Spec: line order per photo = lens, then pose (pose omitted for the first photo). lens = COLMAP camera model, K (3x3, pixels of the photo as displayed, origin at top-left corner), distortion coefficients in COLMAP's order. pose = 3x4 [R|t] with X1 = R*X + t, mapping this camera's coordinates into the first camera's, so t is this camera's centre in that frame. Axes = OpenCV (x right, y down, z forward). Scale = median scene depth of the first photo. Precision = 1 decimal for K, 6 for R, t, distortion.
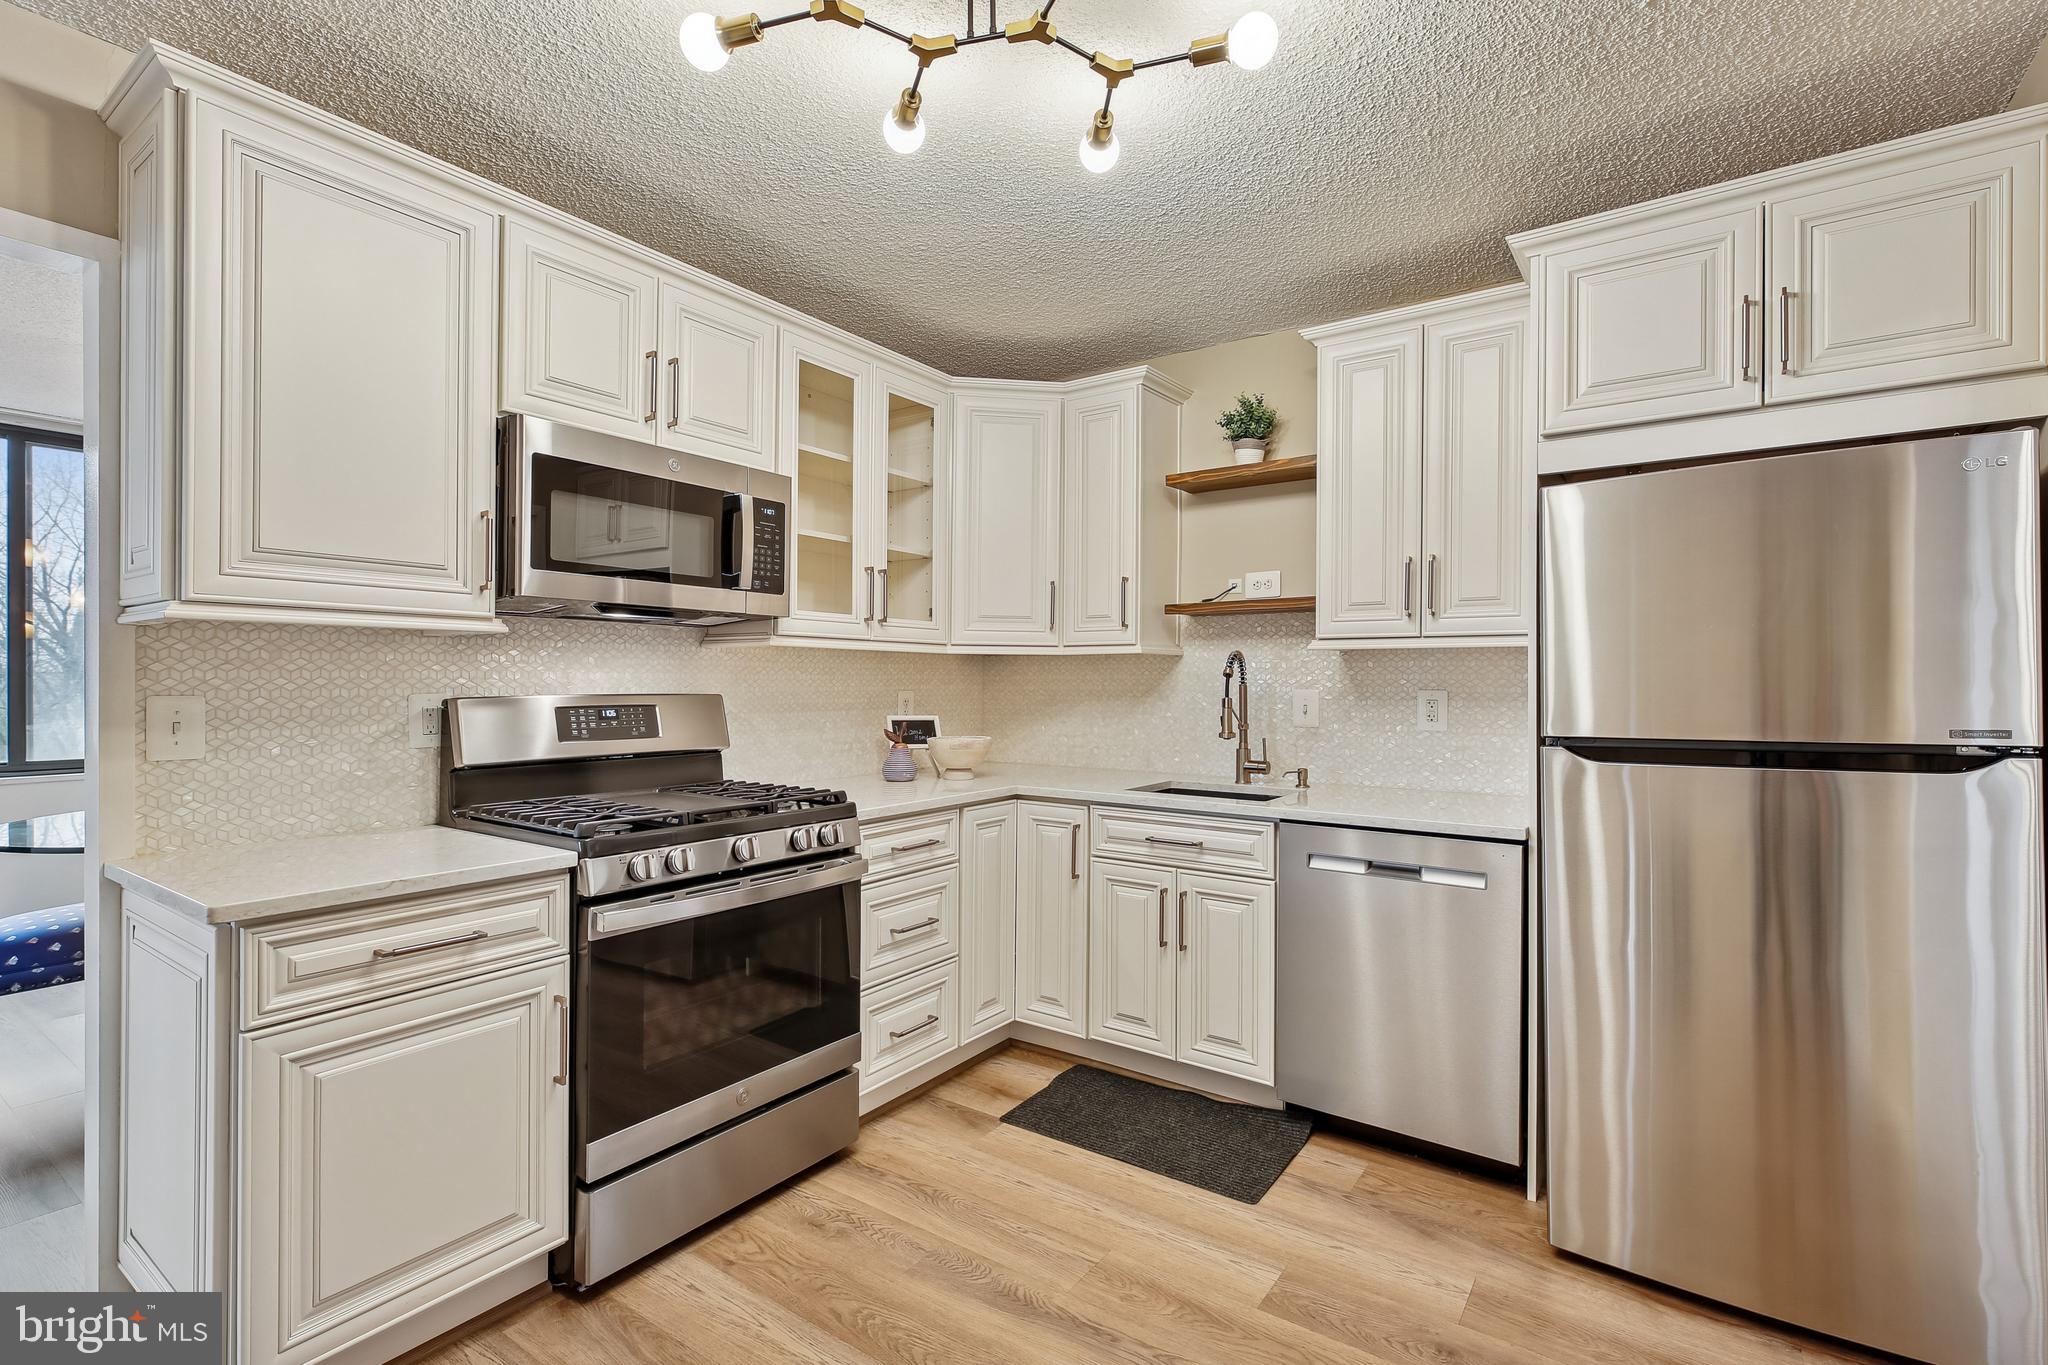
lens RADIAL K [[941.1, 0, 1018.7], [0, 941.1, 674.3], [0, 0, 1]] dist [0.021499, 0.000150]
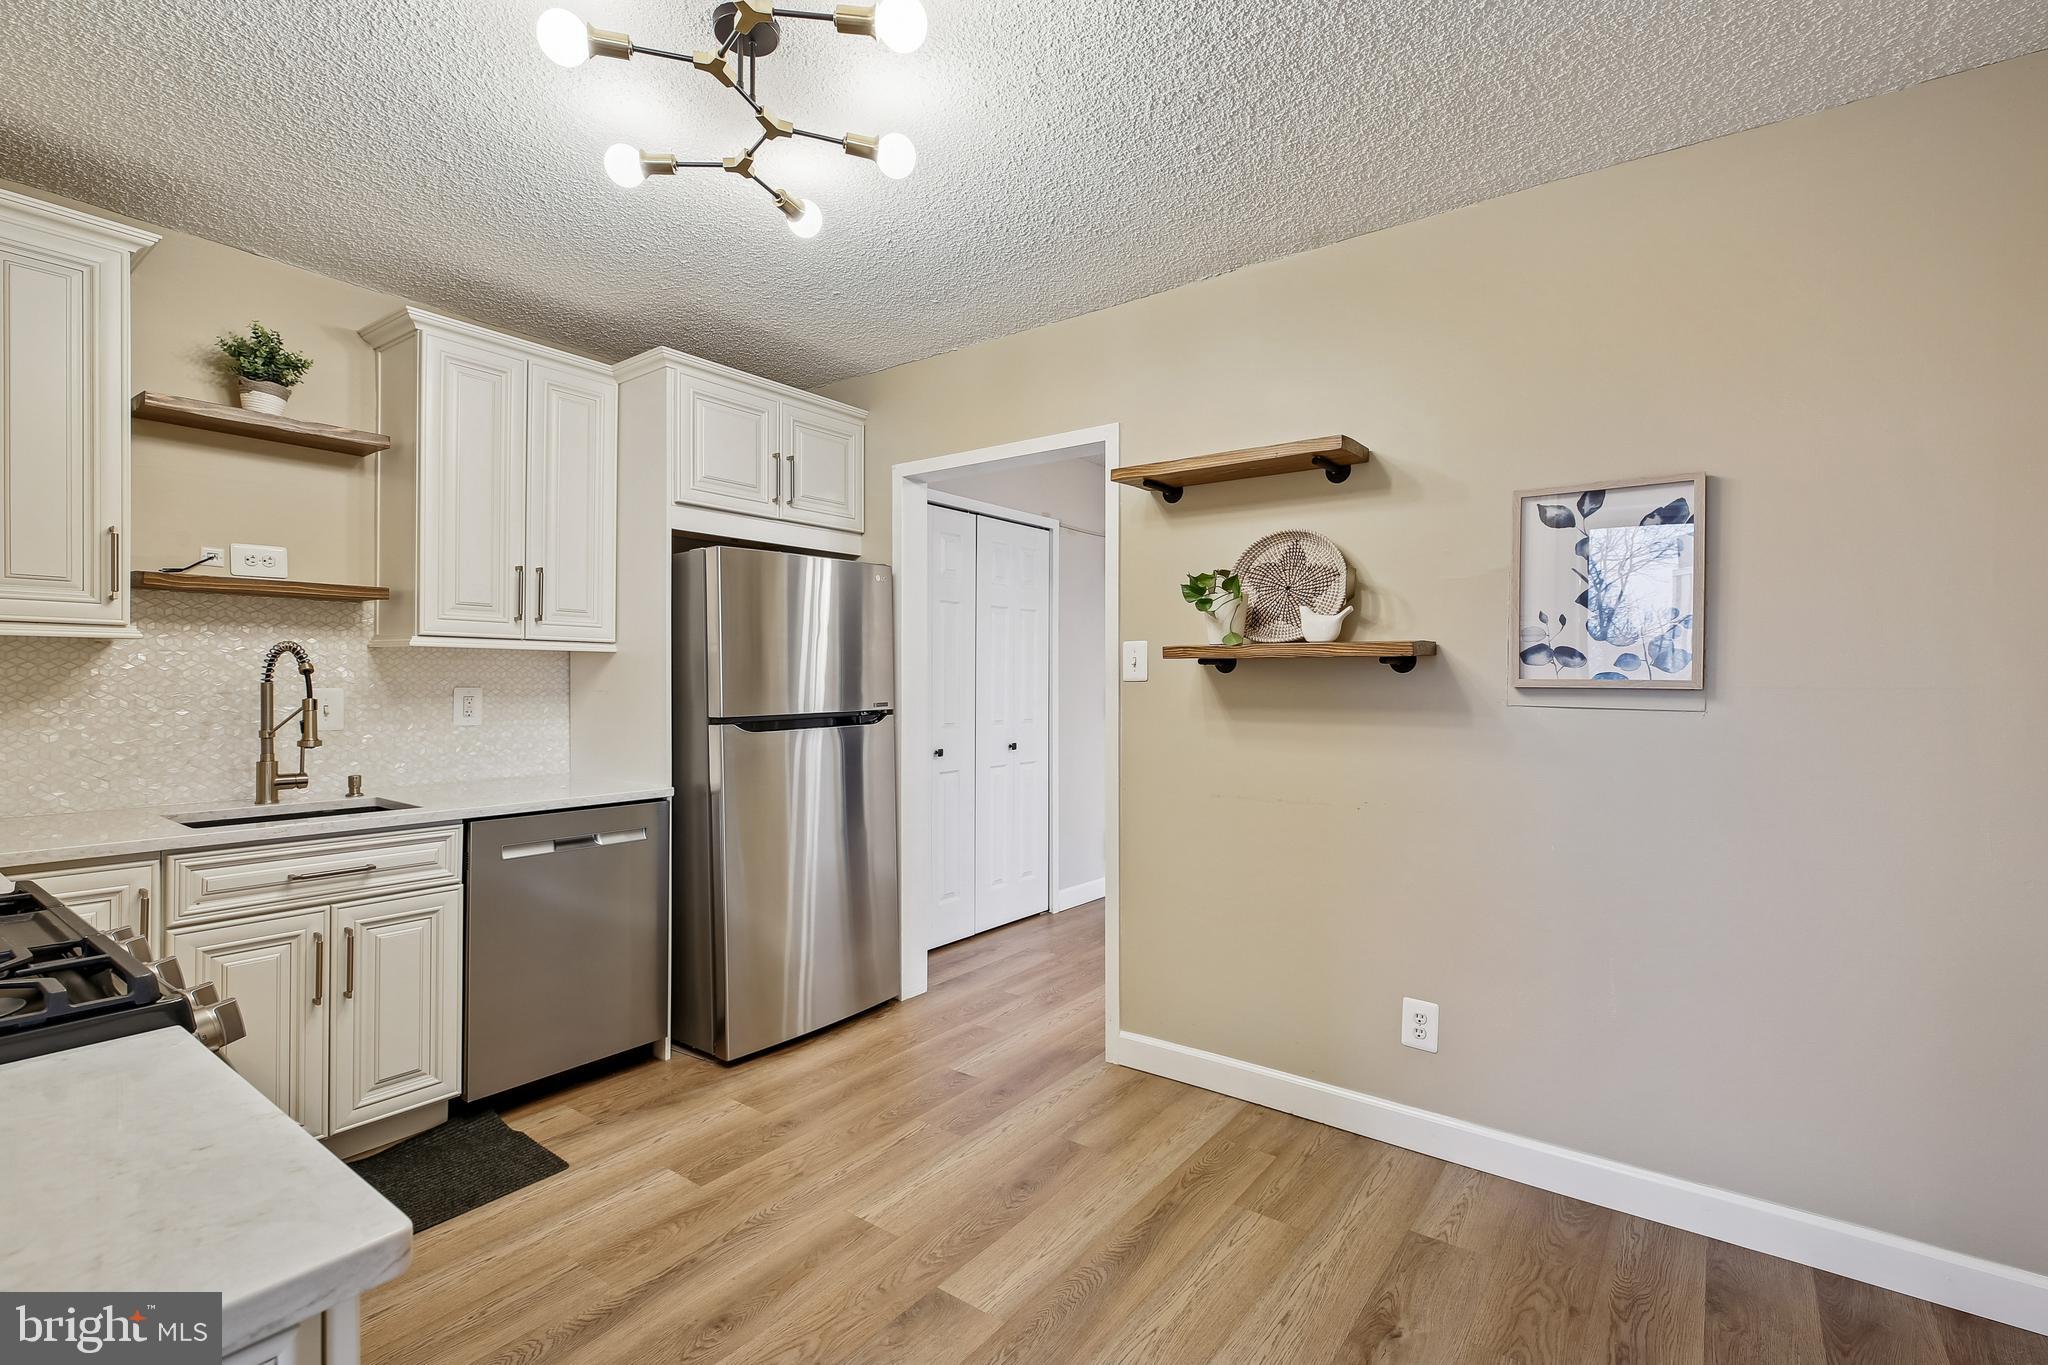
lens RADIAL K [[941.1, 0, 1018.7], [0, 941.1, 674.3], [0, 0, 1]] dist [0.021499, 0.000150]
pose [[0.033558, 0.004726, 0.999426, -0.682972], [-0.010153, 0.999939, -0.004388, 0.000732], [-0.999385, -0.010000, 0.033604, 0.387201]]
